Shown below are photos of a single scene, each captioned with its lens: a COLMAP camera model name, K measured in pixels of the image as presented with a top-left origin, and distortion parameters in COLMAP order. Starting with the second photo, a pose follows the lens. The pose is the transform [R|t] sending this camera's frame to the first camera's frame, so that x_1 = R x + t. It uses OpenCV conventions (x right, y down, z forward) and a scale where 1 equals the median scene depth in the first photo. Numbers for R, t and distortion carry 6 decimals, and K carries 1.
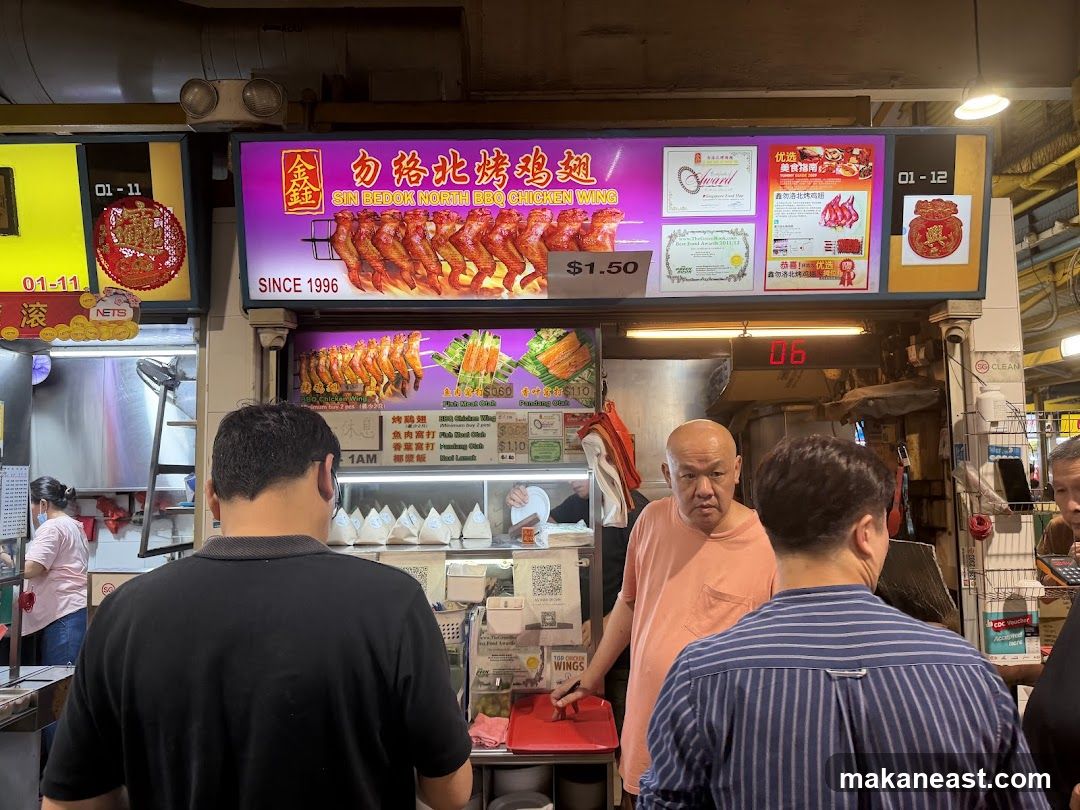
lens RADIAL K [[699.1, 0, 567.9], [0, 699.1, 418.1], [0, 0, 1]] dist [0.041142, -0.037920]
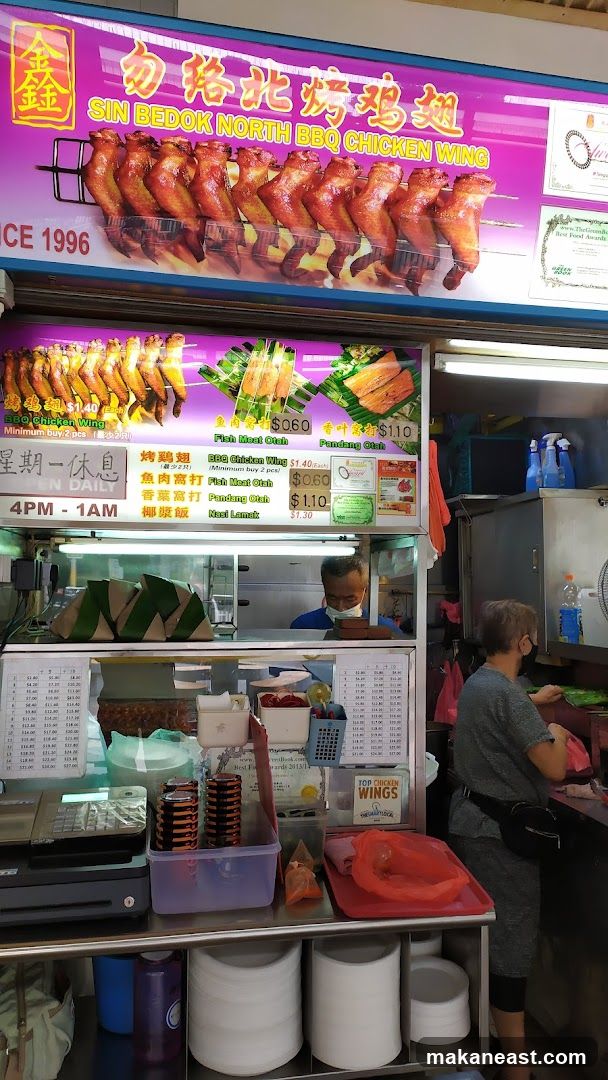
lens RADIAL K [[768.6, 0, 305.0], [0, 768.6, 556.3], [0, 0, 1]] dist [0.019960, -0.023017]
pose [[0.981111, 0.029198, 0.191229, -0.256024], [-0.034686, 0.999075, 0.025413, 0.084613], [-0.190310, -0.031566, 0.981216, 0.226751]]
